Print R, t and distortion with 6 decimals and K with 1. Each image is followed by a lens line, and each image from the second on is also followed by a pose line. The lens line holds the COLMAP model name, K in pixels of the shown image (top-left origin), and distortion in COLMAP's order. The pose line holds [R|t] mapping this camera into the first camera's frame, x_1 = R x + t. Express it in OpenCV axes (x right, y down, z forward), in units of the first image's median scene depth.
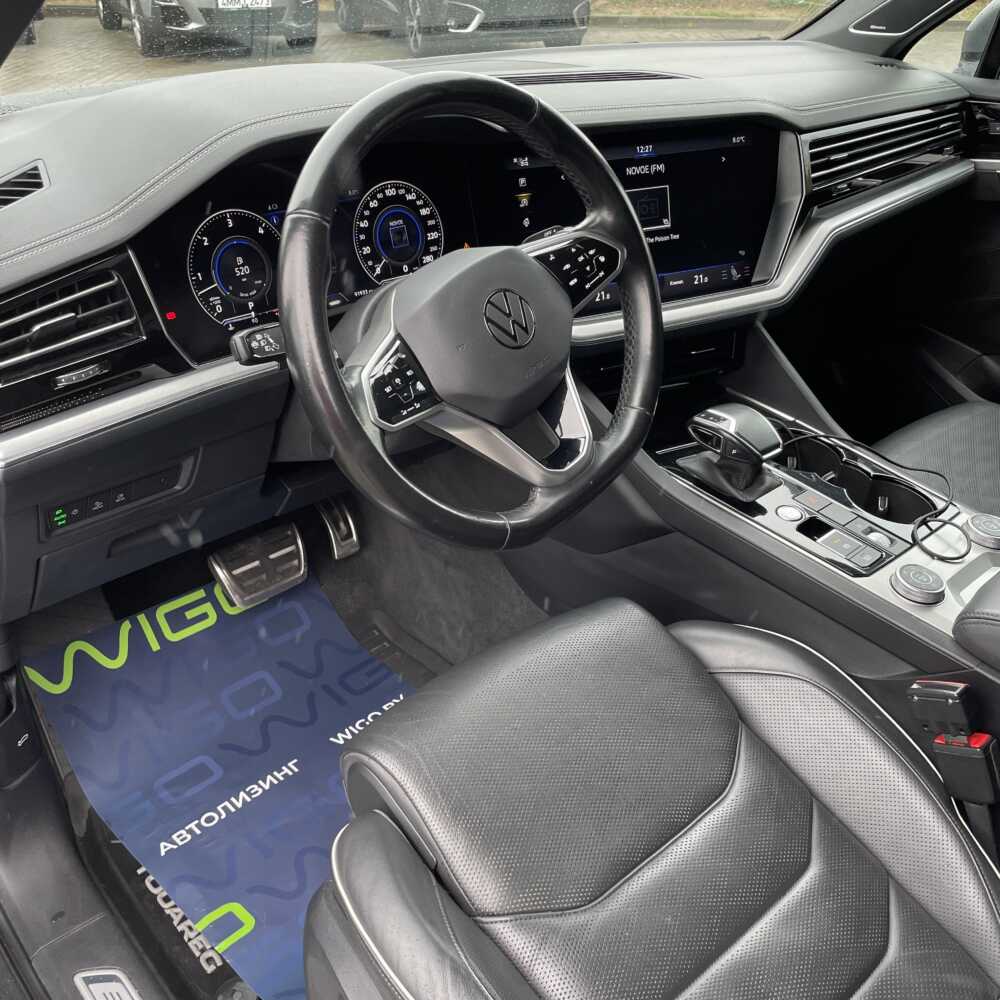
lens RADIAL K [[1002.0, 0, 500.9], [0, 1002.0, 487.3], [0, 0, 1]] dist [0.100432, -0.163126]
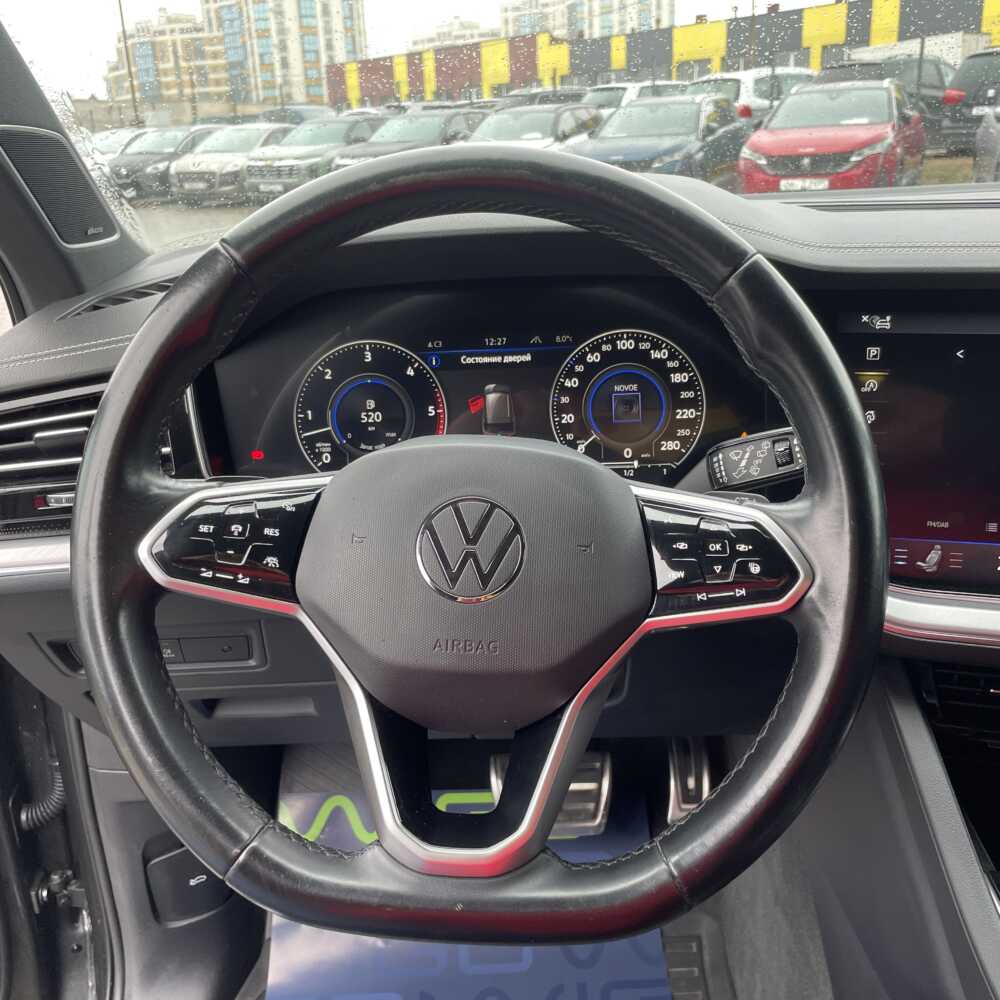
lens RADIAL K [[1009.0, 0, 506.1], [0, 1009.0, 488.4], [0, 0, 1]] dist [0.093297, -0.138619]
pose [[0.716250, 0.184099, -0.673122, 0.322328], [-0.292368, 0.955003, -0.049907, -0.140503], [0.633646, 0.232546, 0.737845, 0.462320]]
